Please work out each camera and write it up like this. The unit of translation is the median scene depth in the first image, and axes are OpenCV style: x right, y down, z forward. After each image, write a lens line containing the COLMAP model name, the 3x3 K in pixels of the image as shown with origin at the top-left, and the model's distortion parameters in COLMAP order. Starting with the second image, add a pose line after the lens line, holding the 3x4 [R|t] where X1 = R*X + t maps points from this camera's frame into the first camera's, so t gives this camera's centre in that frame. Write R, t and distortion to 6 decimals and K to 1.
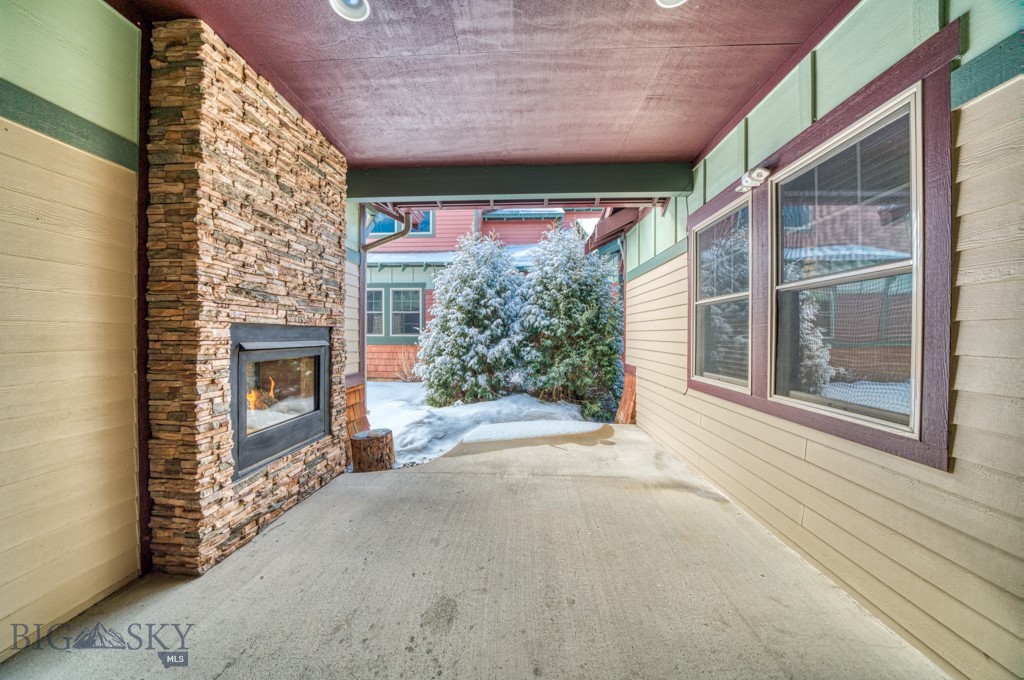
lens RADIAL K [[353.7, 0, 507.3], [0, 353.7, 337.7], [0, 0, 1]] dist [-0.022074, 0.000199]
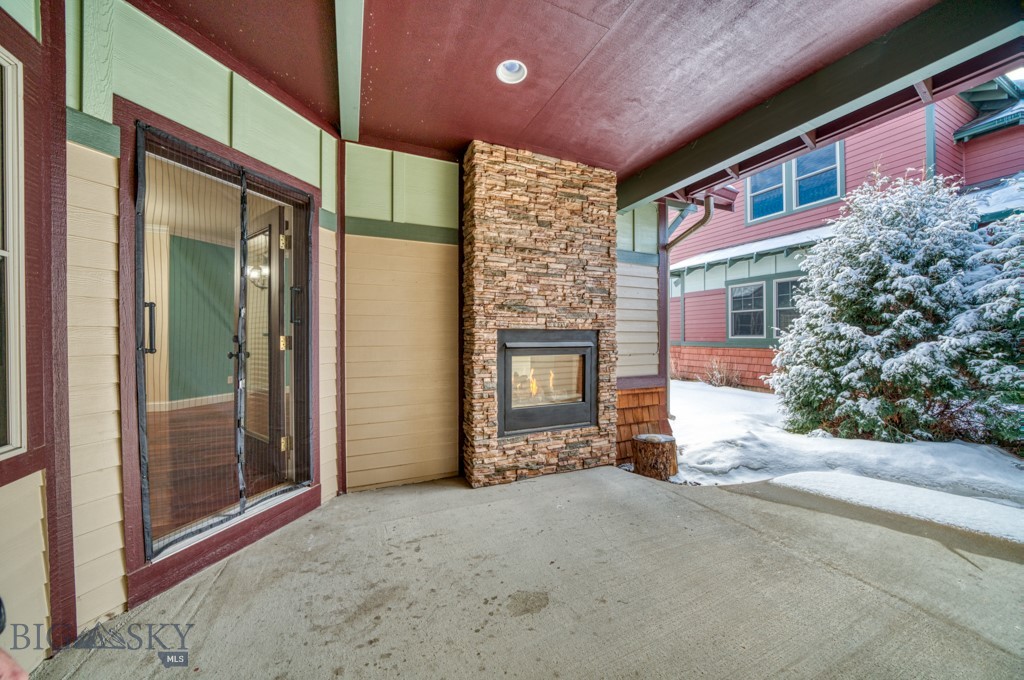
lens RADIAL K [[353.7, 0, 507.3], [0, 353.7, 337.7], [0, 0, 1]] dist [-0.022074, 0.000199]
pose [[0.444565, -0.000321, -0.895746, 0.428270], [-0.004552, 0.999986, -0.002617, -0.001605], [0.895735, 0.005241, 0.444558, 0.275582]]
